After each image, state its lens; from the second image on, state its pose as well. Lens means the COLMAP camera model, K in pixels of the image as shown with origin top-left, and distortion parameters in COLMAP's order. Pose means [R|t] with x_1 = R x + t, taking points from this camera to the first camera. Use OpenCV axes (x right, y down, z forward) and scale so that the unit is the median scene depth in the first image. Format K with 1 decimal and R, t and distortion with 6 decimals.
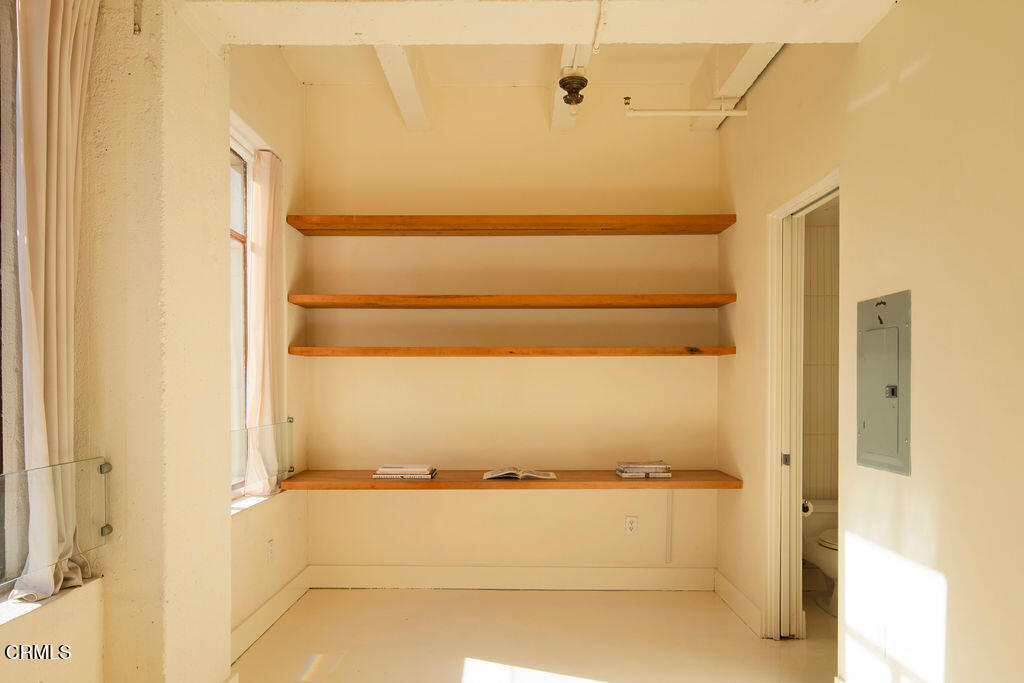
lens RADIAL K [[765.7, 0, 510.8], [0, 765.7, 393.7], [0, 0, 1]] dist [-0.005612, -0.004732]
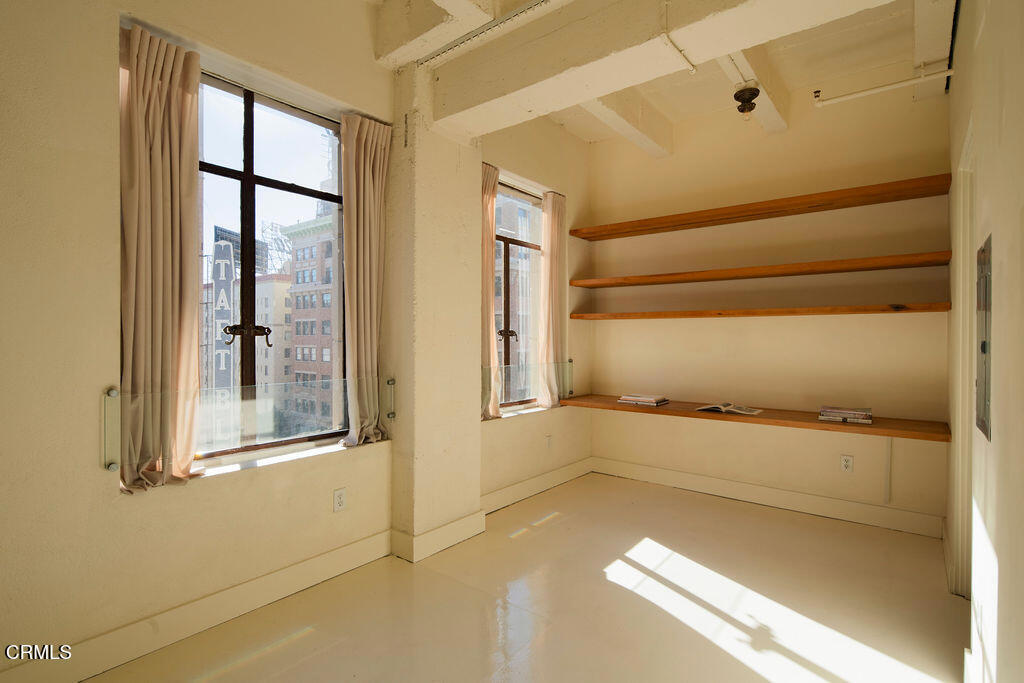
lens RADIAL K [[510.1, 0, 512.0], [0, 510.1, 341.5], [0, 0, 1]] dist [0.002065, -0.000764]
pose [[0.786007, 0.008069, -0.618165, 0.260359], [-0.011327, 0.999935, -0.001350, -0.002121], [0.618114, 0.008063, 0.786047, 0.106826]]
